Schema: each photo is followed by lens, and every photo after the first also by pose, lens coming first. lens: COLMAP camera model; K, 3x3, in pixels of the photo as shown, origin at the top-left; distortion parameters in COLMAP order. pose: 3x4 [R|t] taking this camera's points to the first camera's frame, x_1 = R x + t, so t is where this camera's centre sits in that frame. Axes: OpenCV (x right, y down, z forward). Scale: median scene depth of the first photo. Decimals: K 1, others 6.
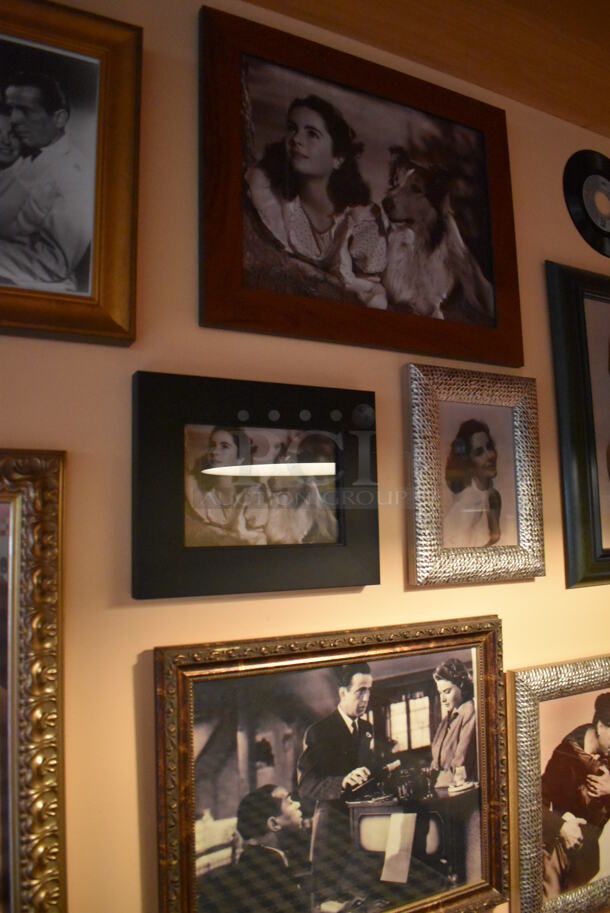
lens RADIAL K [[702.6, 0, 305.0], [0, 702.6, 456.5], [0, 0, 1]] dist [-0.092162, 0.012040]
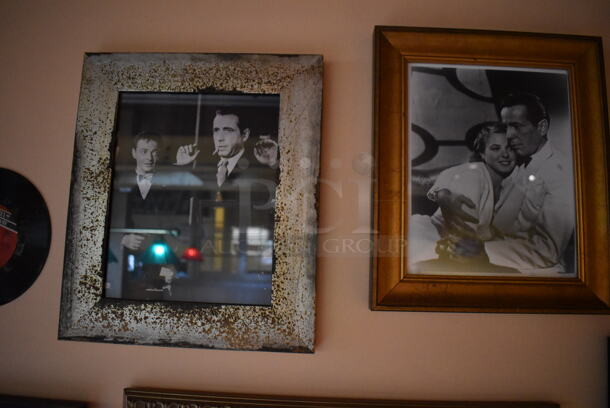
lens RADIAL K [[469.4, 0, 305.0], [0, 469.4, 204.0], [0, 0, 1]] dist [-0.092162, 0.012040]
pose [[0.872413, -0.013723, -0.488576, -0.333603], [0.001998, 0.999698, -0.024512, -0.338702], [0.488765, 0.020408, 0.872177, 0.065498]]
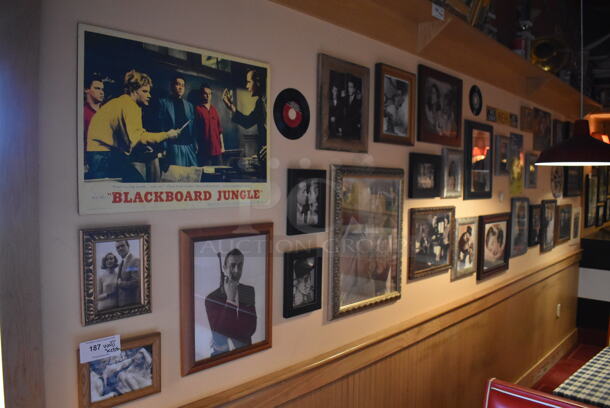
lens RADIAL K [[469.4, 0, 305.0], [0, 469.4, 204.0], [0, 0, 1]] dist [-0.092162, 0.012040]
pose [[0.951086, 0.023006, 0.308068, -1.969815], [-0.073602, 0.985382, 0.153642, -0.214642], [-0.300030, -0.168802, 0.938876, -1.914743]]
